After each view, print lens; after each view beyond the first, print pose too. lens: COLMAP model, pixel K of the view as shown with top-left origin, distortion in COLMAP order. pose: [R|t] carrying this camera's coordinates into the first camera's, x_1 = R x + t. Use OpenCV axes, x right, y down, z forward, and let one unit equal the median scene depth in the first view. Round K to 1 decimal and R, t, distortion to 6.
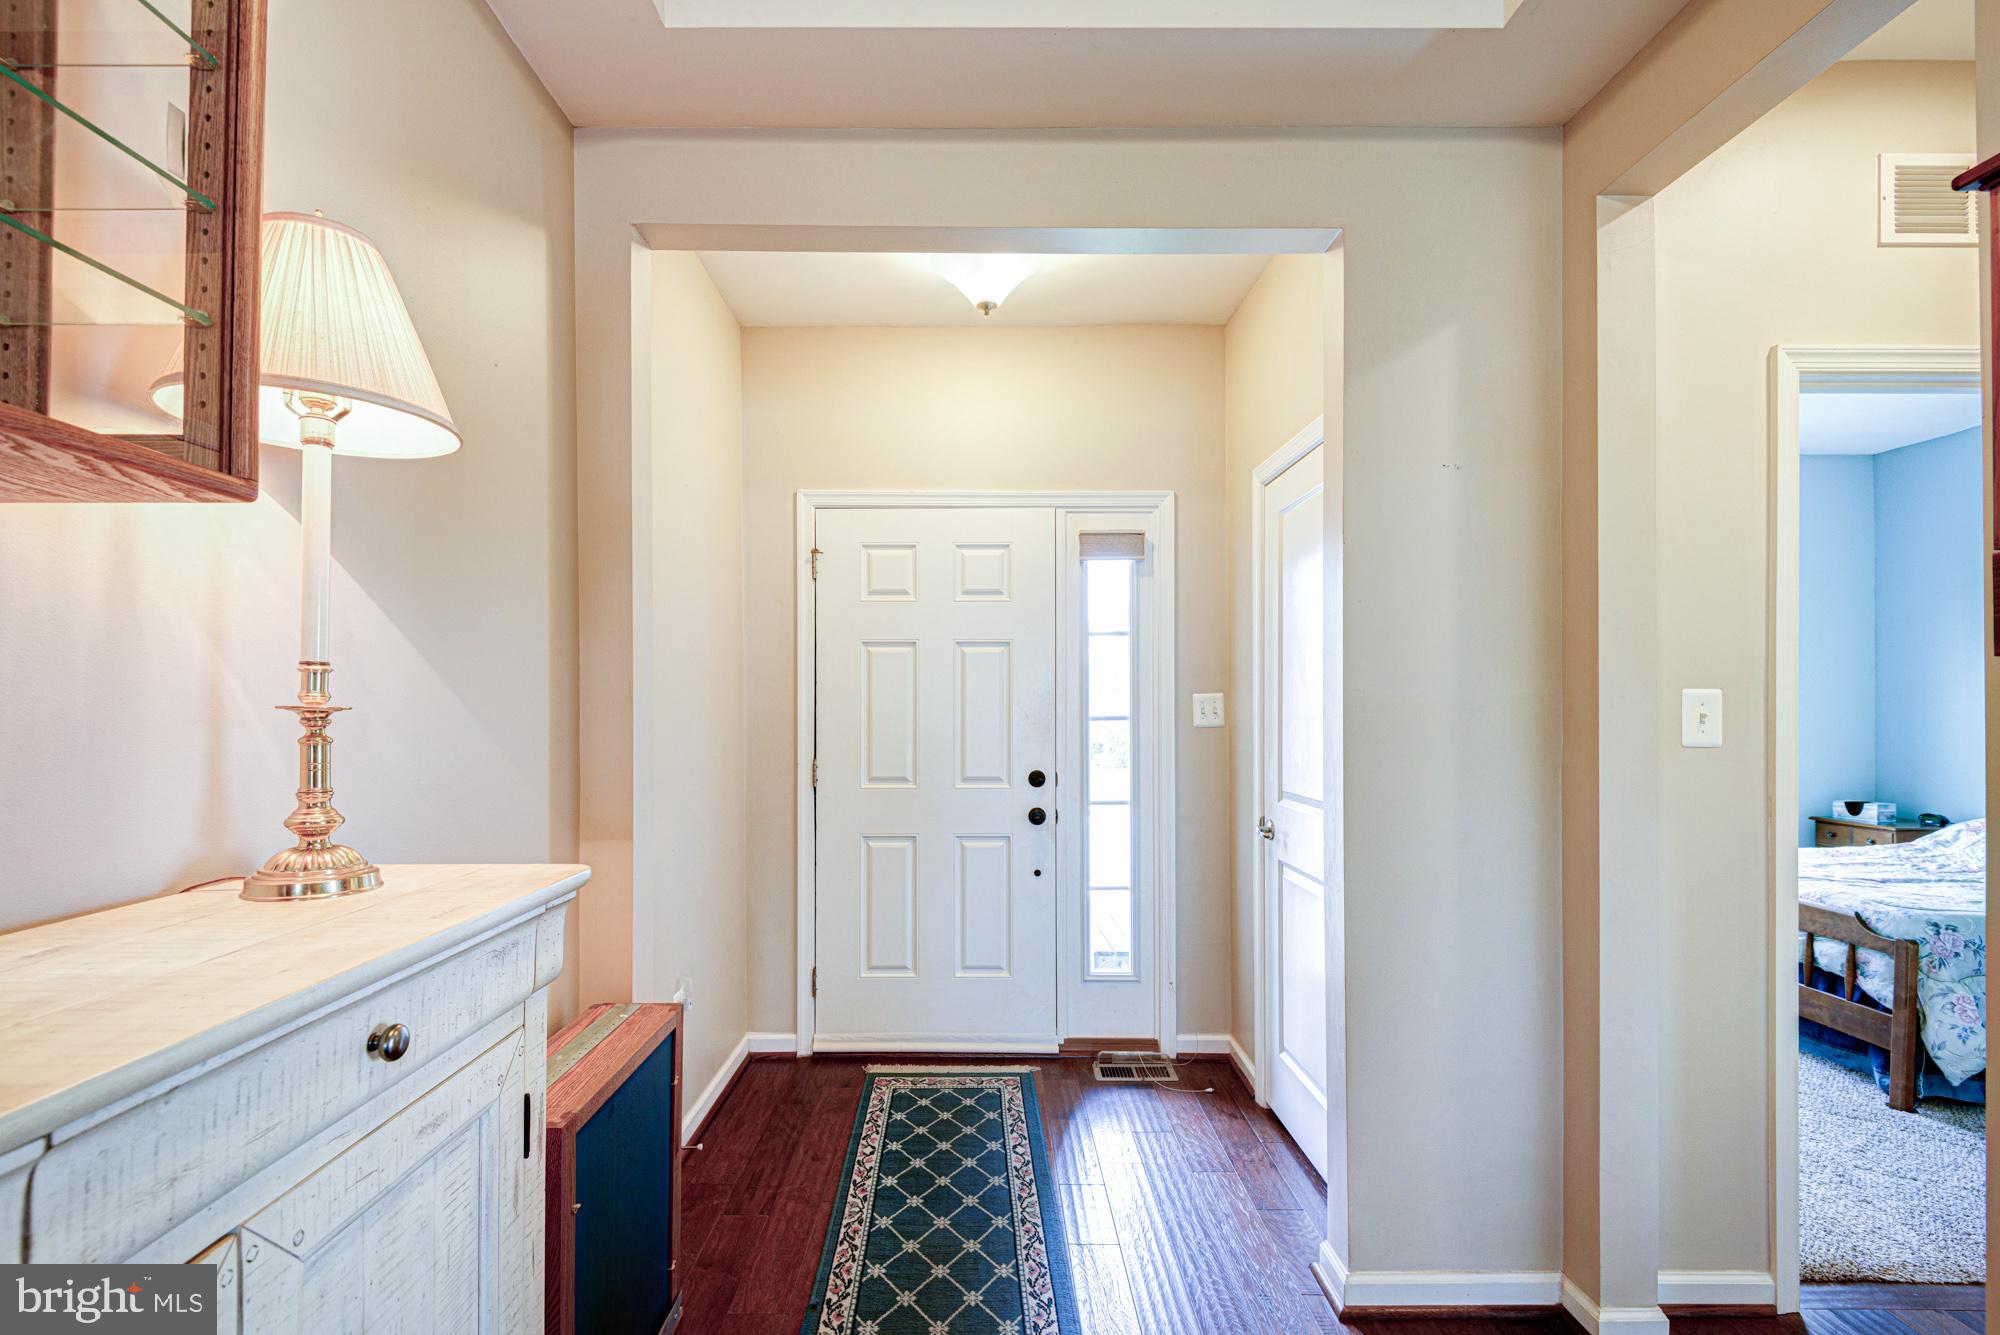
lens RADIAL K [[910.9, 0, 1000.3], [0, 910.9, 679.7], [0, 0, 1]] dist [0.024378, -0.015263]
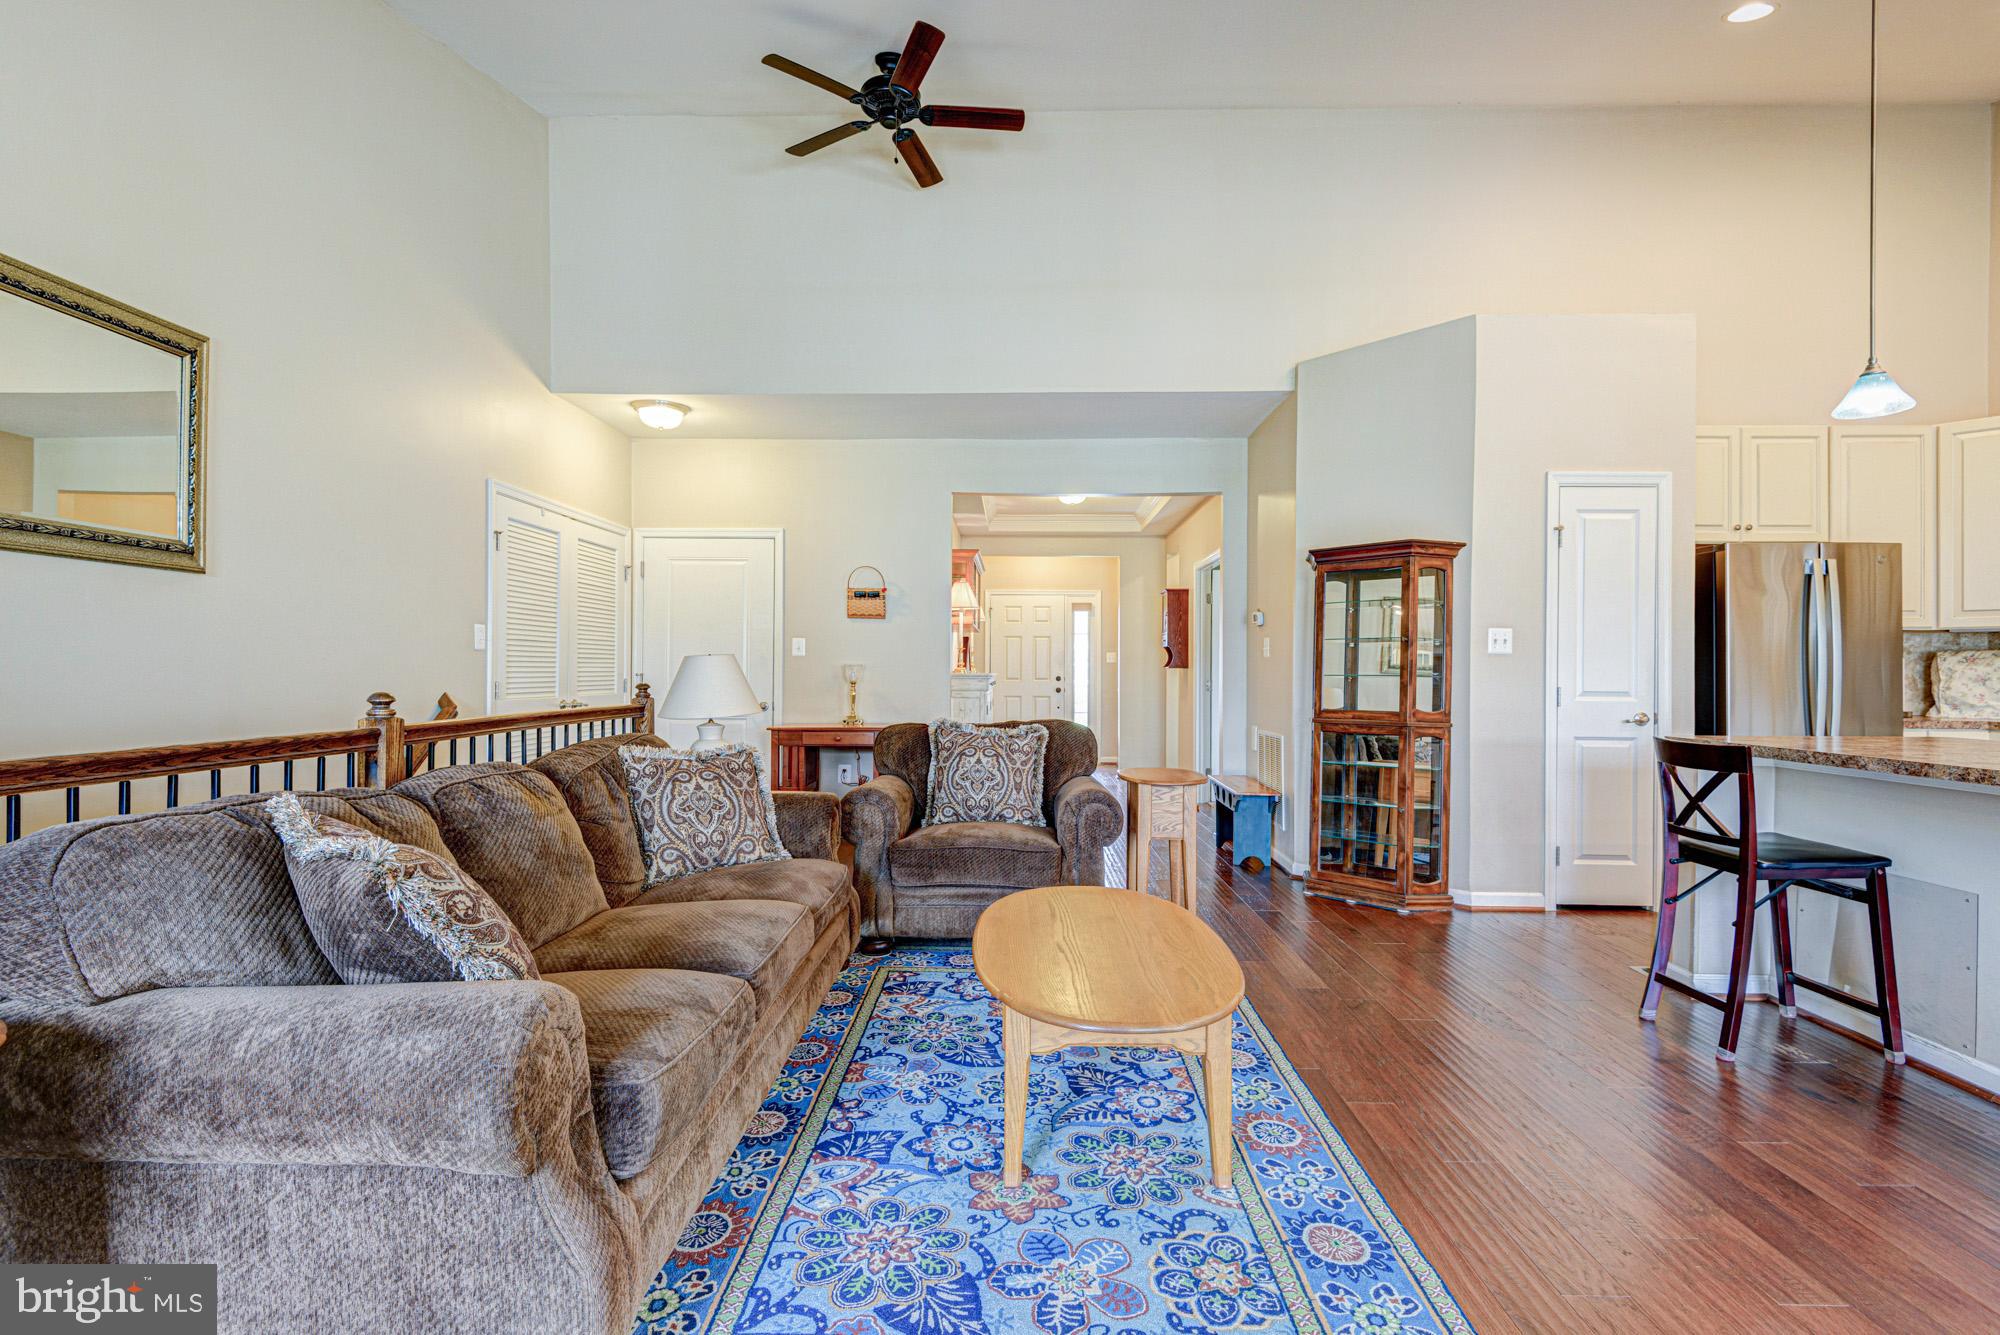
lens RADIAL K [[910.9, 0, 1008.6], [0, 910.9, 671.3], [0, 0, 1]] dist [0.024378, -0.015263]
pose [[0.999766, 0.003116, -0.021415, -0.068379], [-0.002687, 0.999795, 0.020048, 0.015996], [0.021473, -0.019986, 0.999570, -2.254864]]
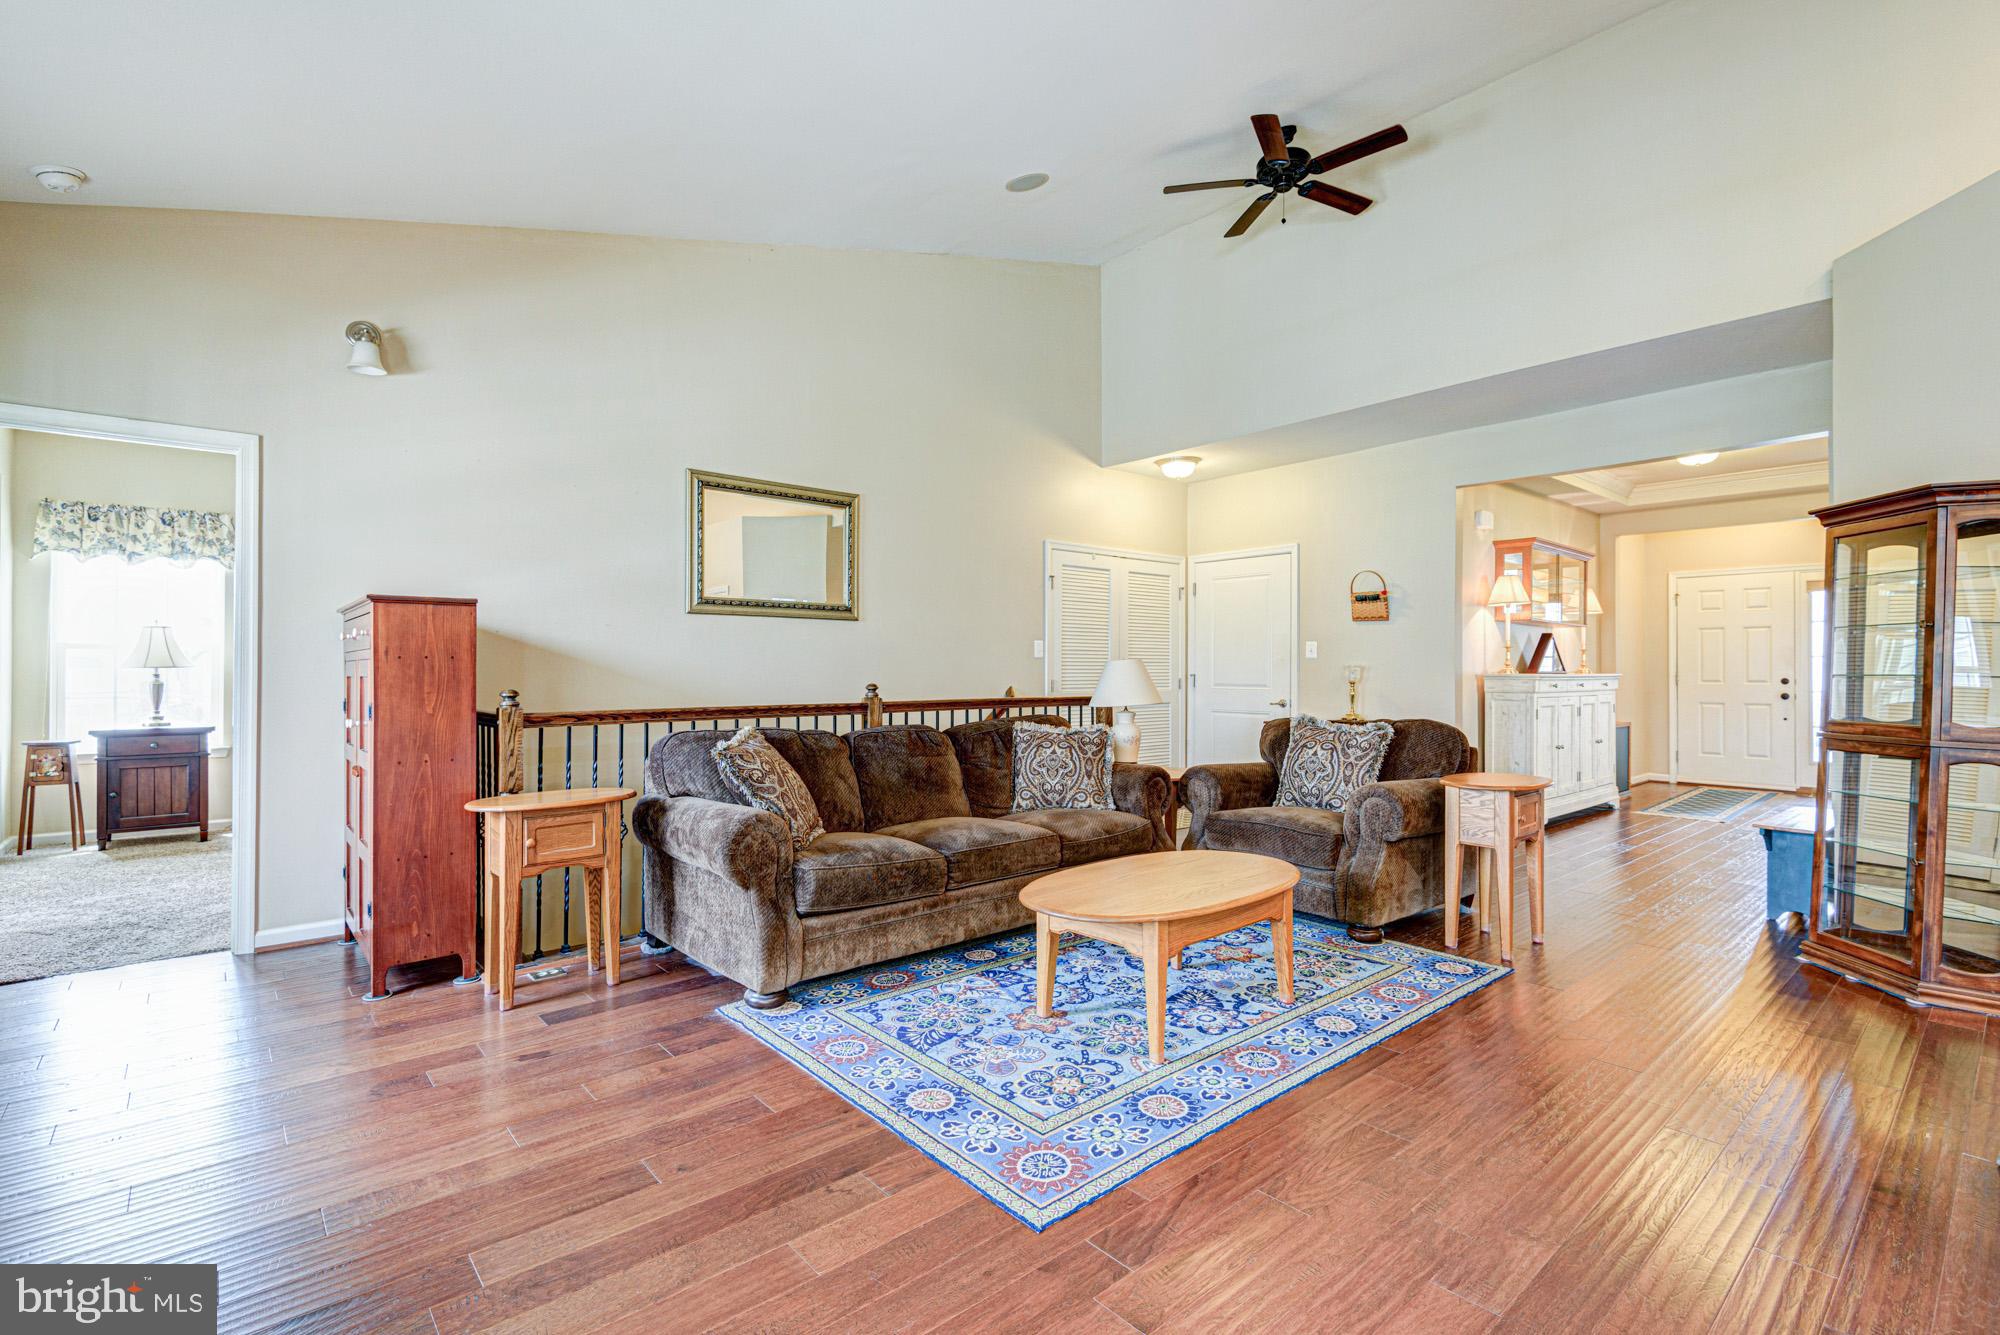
lens RADIAL K [[910.9, 0, 998.3], [0, 910.9, 670.0], [0, 0, 1]] dist [0.024378, -0.015263]
pose [[0.651986, -0.001294, -0.758230, 0.542638], [0.015230, 0.999819, 0.011390, 0.016179], [0.758078, -0.018974, 0.651888, -2.267356]]
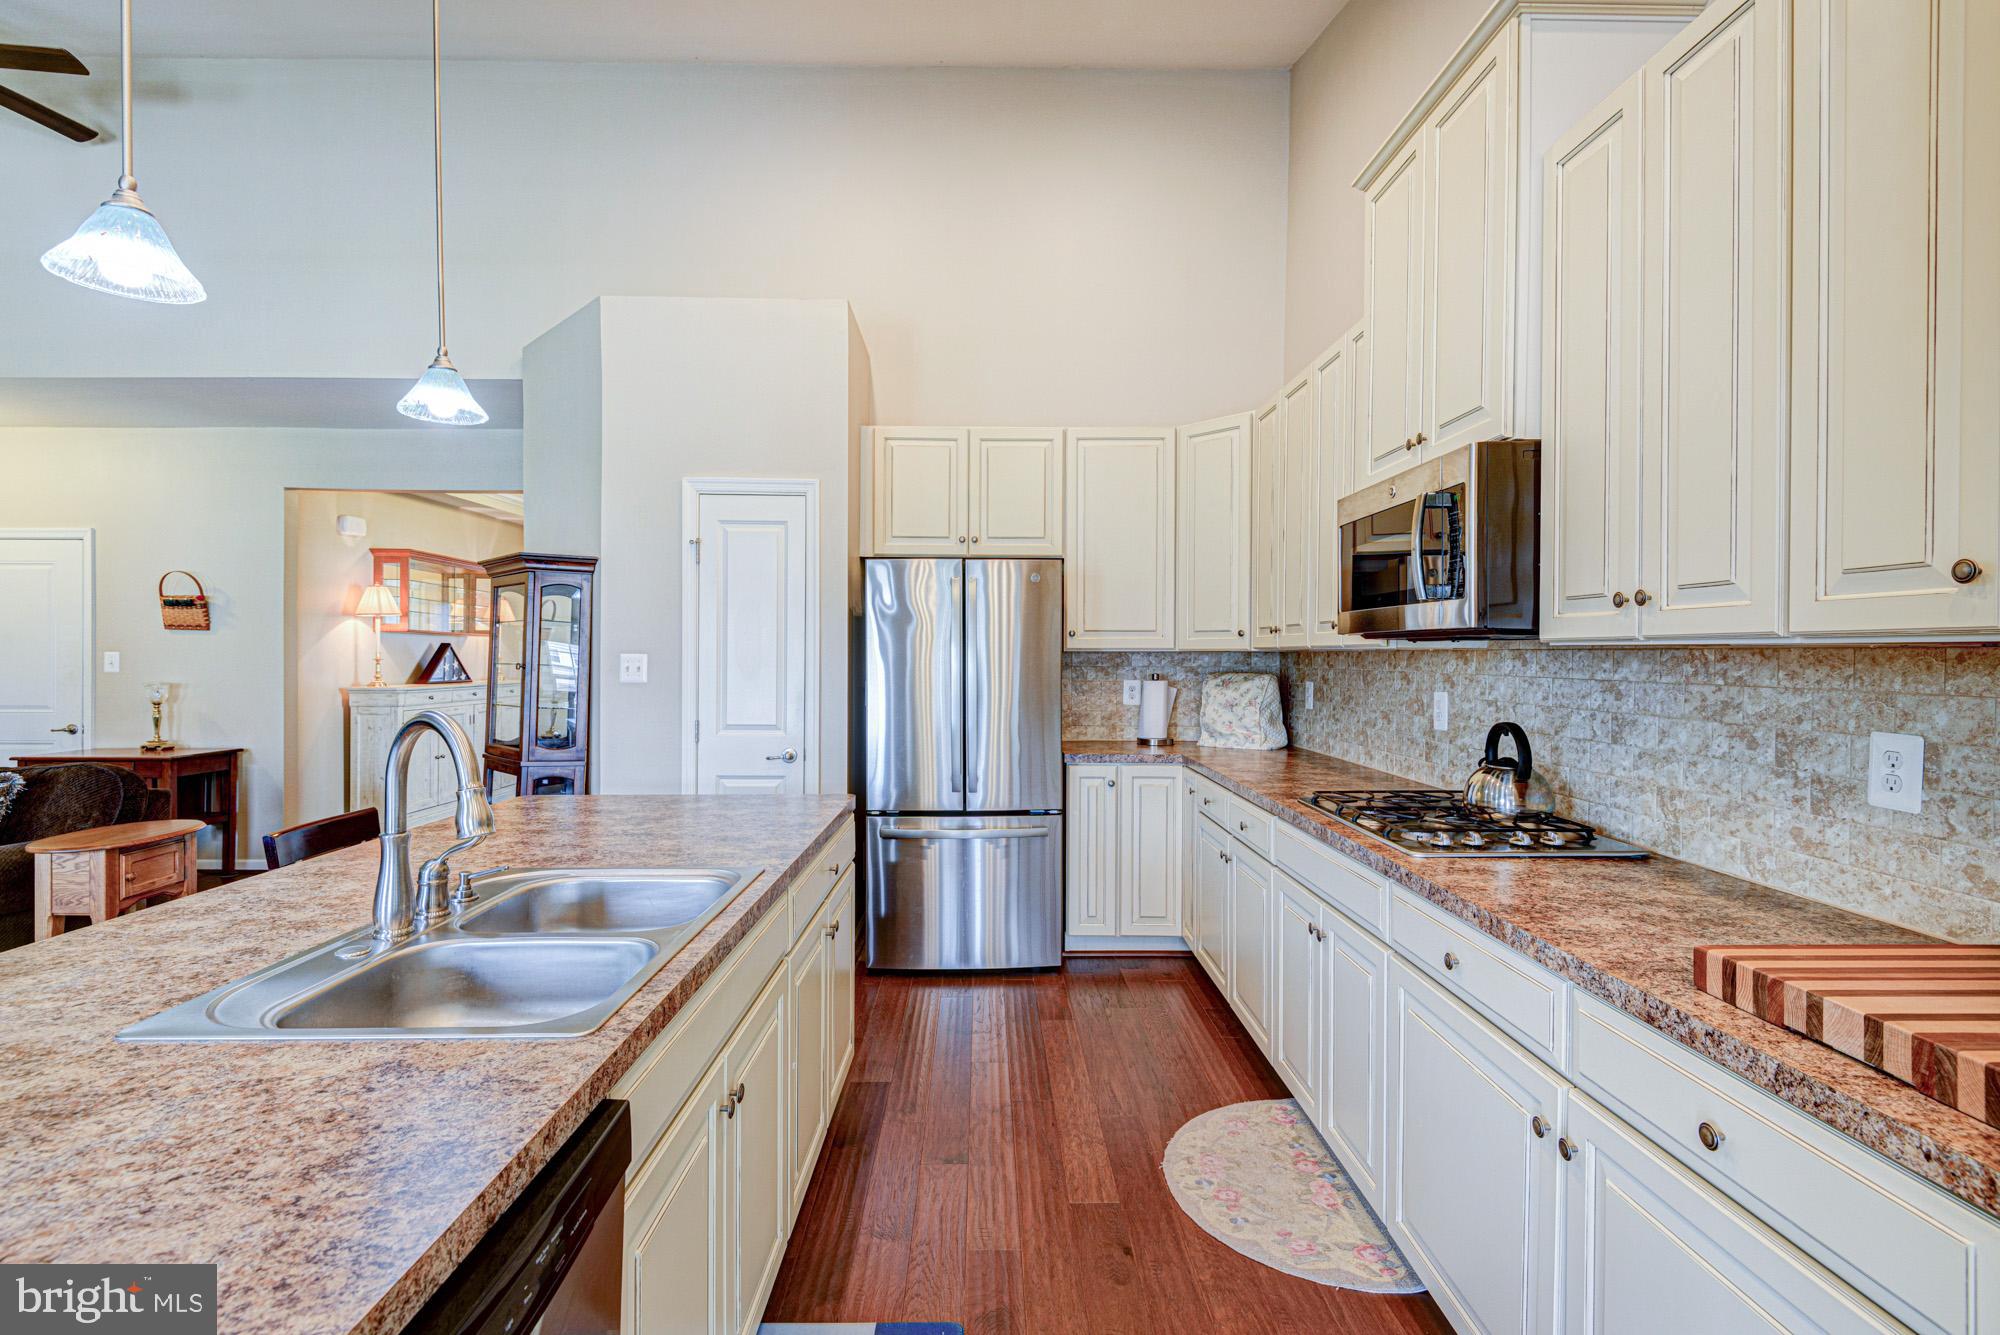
lens RADIAL K [[910.9, 0, 999.9], [0, 910.9, 660.4], [0, 0, 1]] dist [0.024378, -0.015263]
pose [[0.999903, 0.000489, 0.013942, 1.023183], [-0.000867, 0.999630, 0.027175, -0.043101], [-0.013923, -0.027185, 0.999533, -2.093027]]
